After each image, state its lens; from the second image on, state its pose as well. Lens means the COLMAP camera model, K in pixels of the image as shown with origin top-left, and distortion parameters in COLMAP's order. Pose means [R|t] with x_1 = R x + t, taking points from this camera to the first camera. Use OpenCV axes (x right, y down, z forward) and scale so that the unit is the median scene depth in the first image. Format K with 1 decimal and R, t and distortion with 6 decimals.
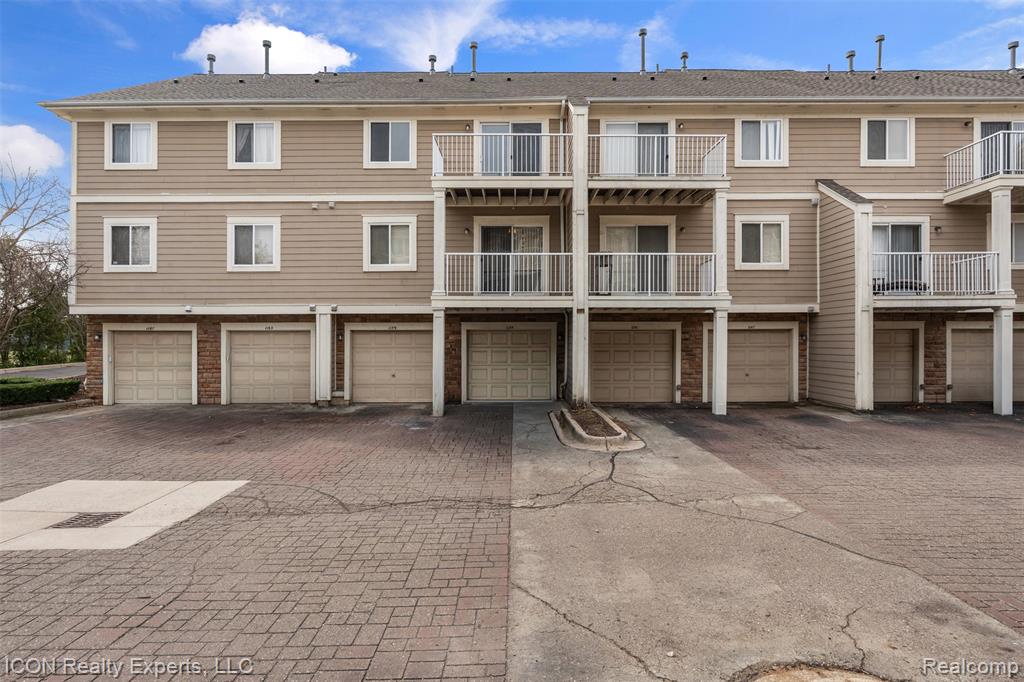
lens RADIAL K [[571.4, 0, 514.0], [0, 571.4, 336.7], [0, 0, 1]] dist [-0.001230, -0.000854]
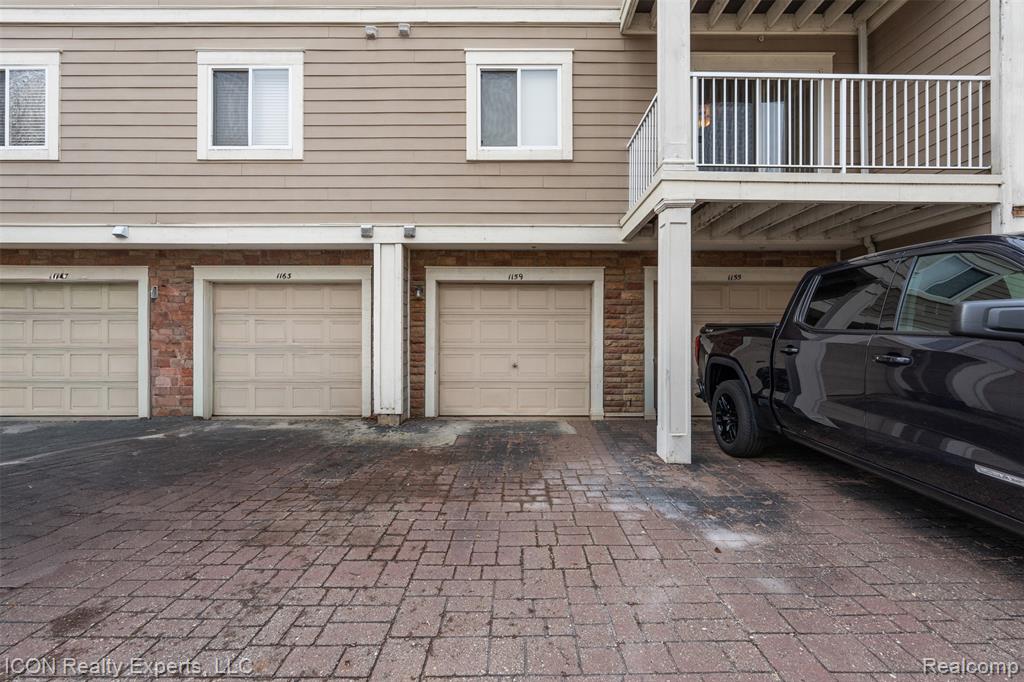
lens RADIAL K [[450.7, 0, 510.7], [0, 450.7, 344.1], [0, 0, 1]] dist [-0.000716, -0.000175]
pose [[0.999996, 0.002489, -0.001470, -0.219737], [-0.002471, 0.999927, 0.011830, 0.043412], [0.001499, -0.011827, 0.999929, 0.588014]]
